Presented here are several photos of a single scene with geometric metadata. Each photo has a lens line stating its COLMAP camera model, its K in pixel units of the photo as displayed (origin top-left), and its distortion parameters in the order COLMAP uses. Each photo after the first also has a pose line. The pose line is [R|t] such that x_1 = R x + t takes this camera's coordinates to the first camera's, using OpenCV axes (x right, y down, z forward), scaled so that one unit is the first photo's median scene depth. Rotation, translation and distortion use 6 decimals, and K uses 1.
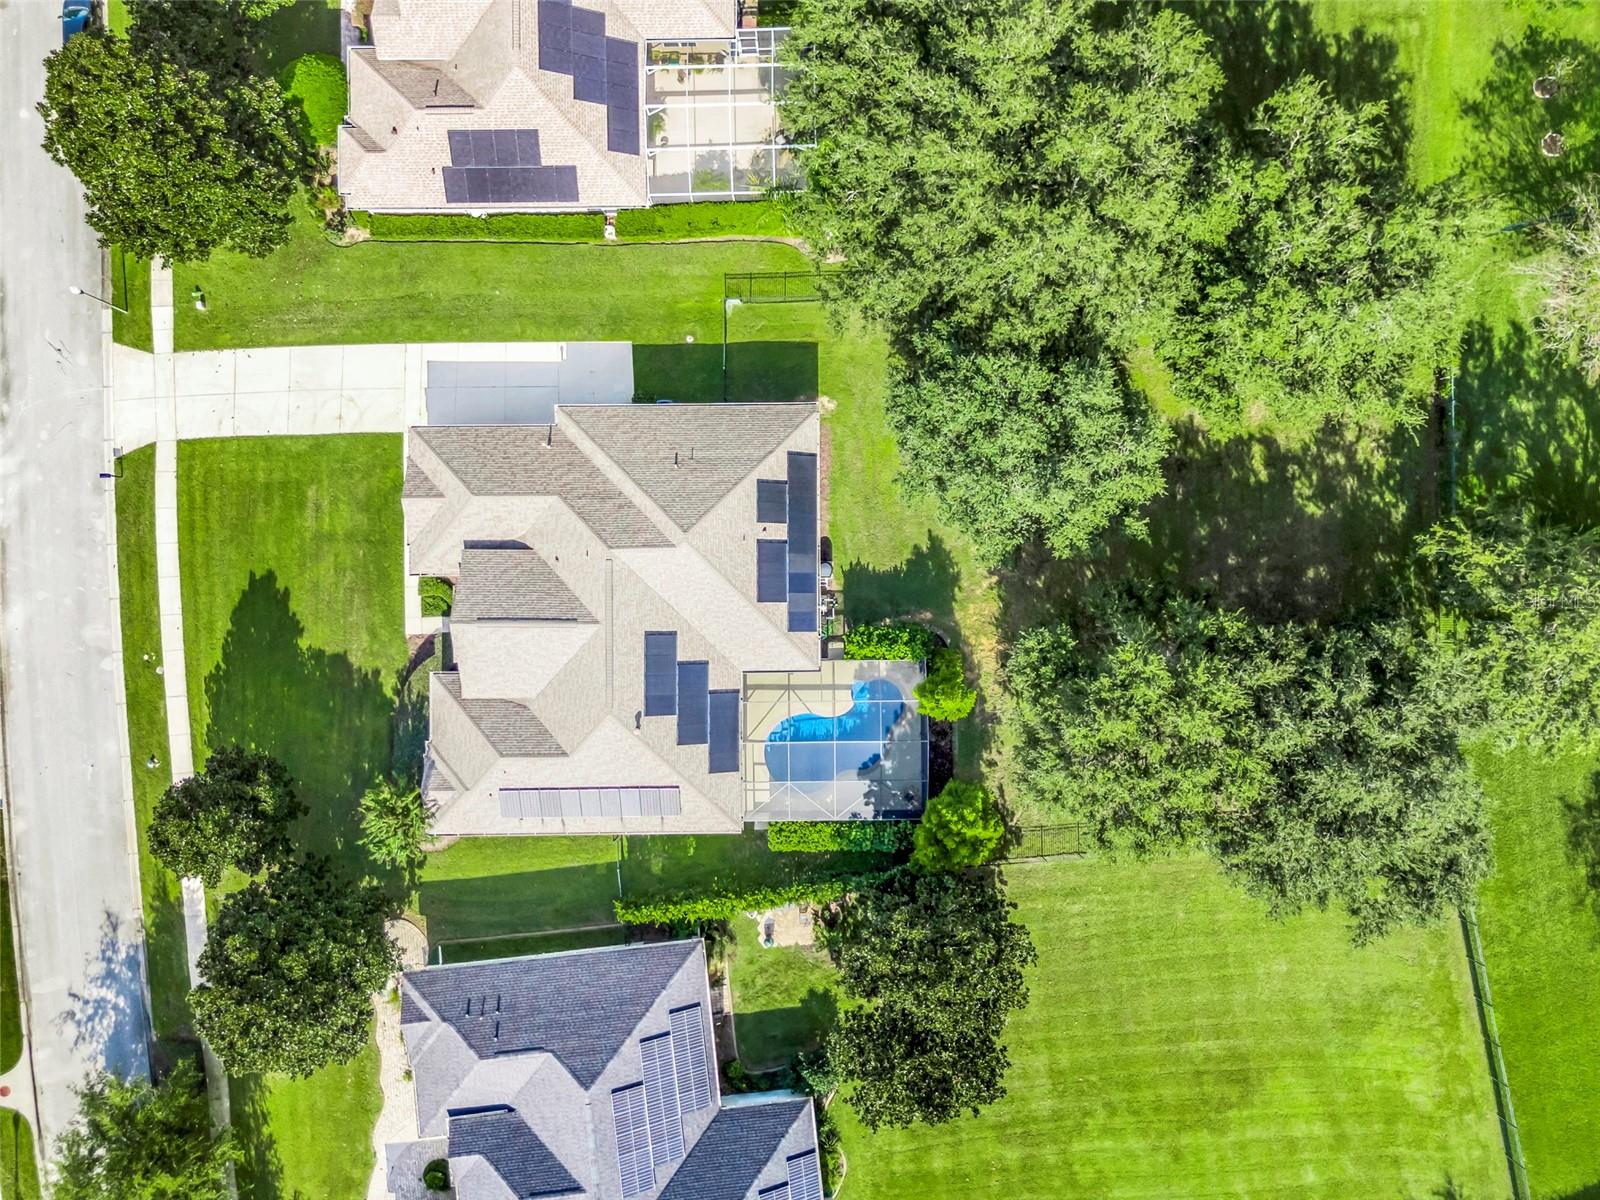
lens RADIAL K [[1144.1, 0, 800.0], [0, 1144.1, 600.0], [0, 0, 1]] dist [0.017796, 0.000091]
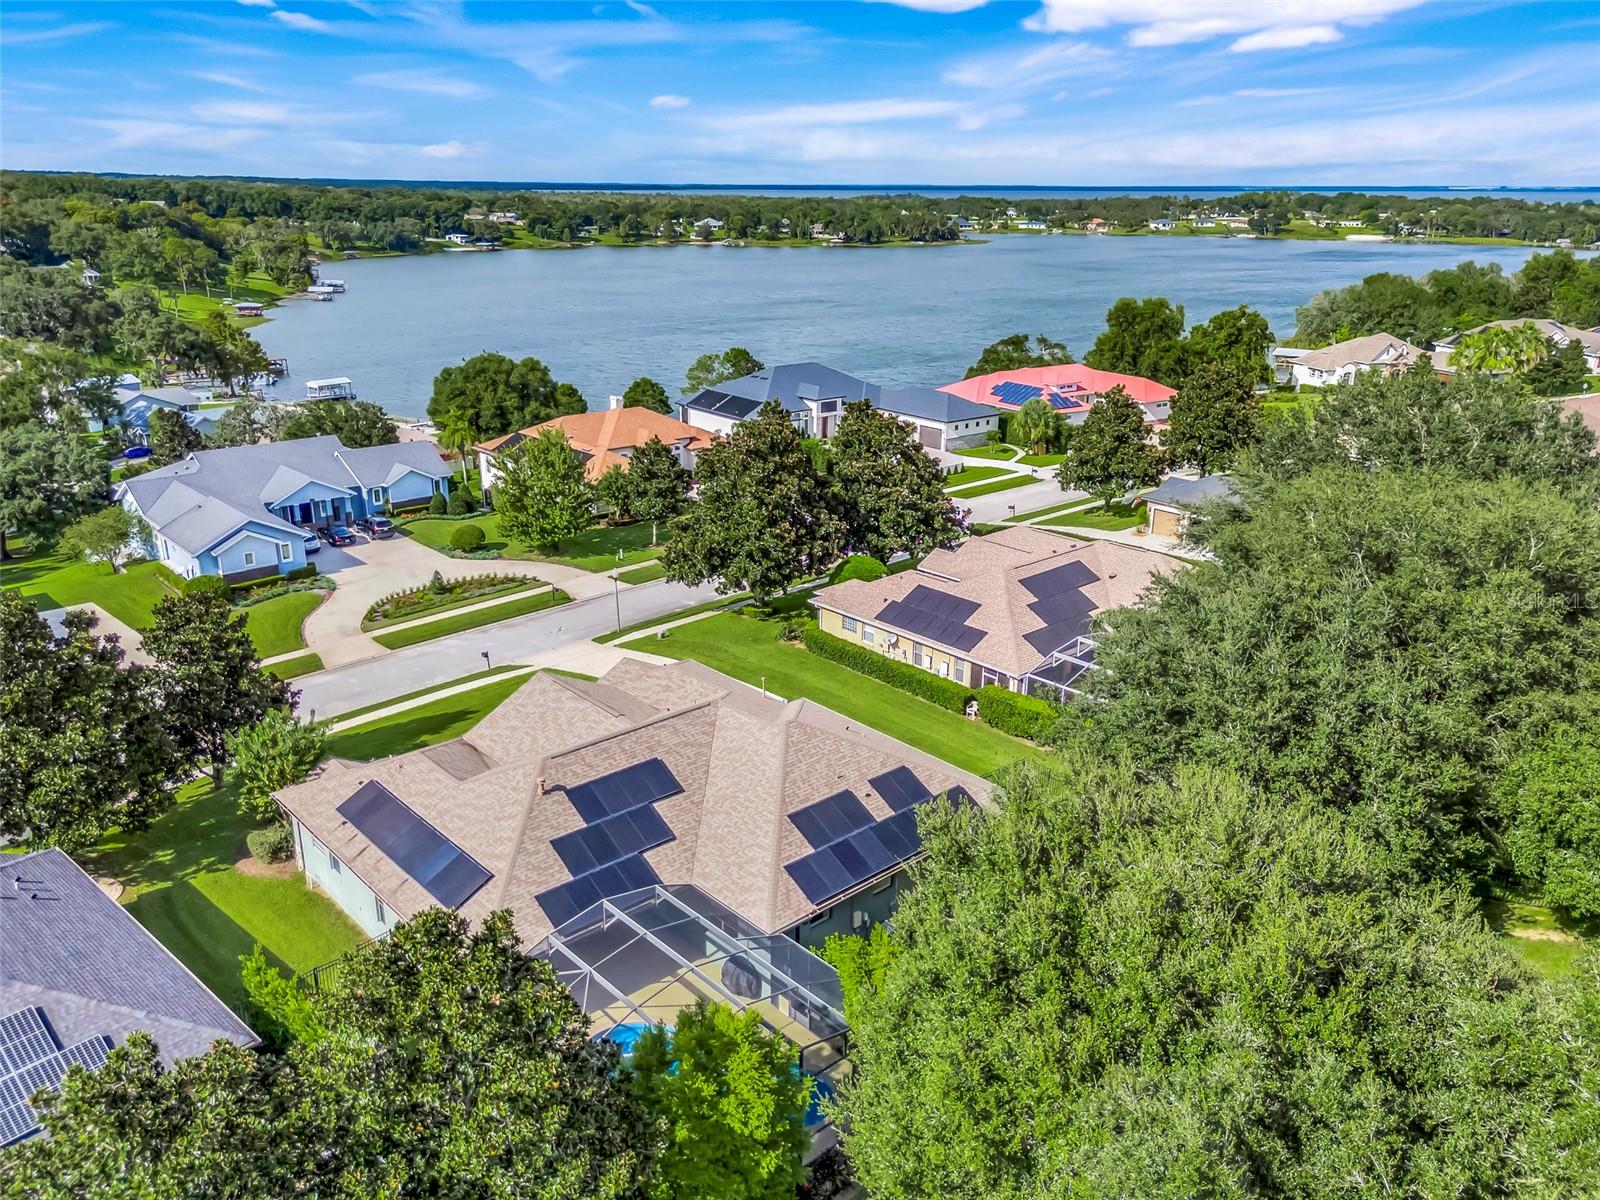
lens RADIAL K [[1175.4, 0, 761.3], [0, 1175.4, 600.6], [0, 0, 1]] dist [0.003053, -0.000087]
pose [[0.671786, 0.269194, -0.690100, 0.414008], [-0.740217, 0.208800, -0.639125, 0.447870], [-0.027955, 0.940179, 0.339531, 0.632892]]
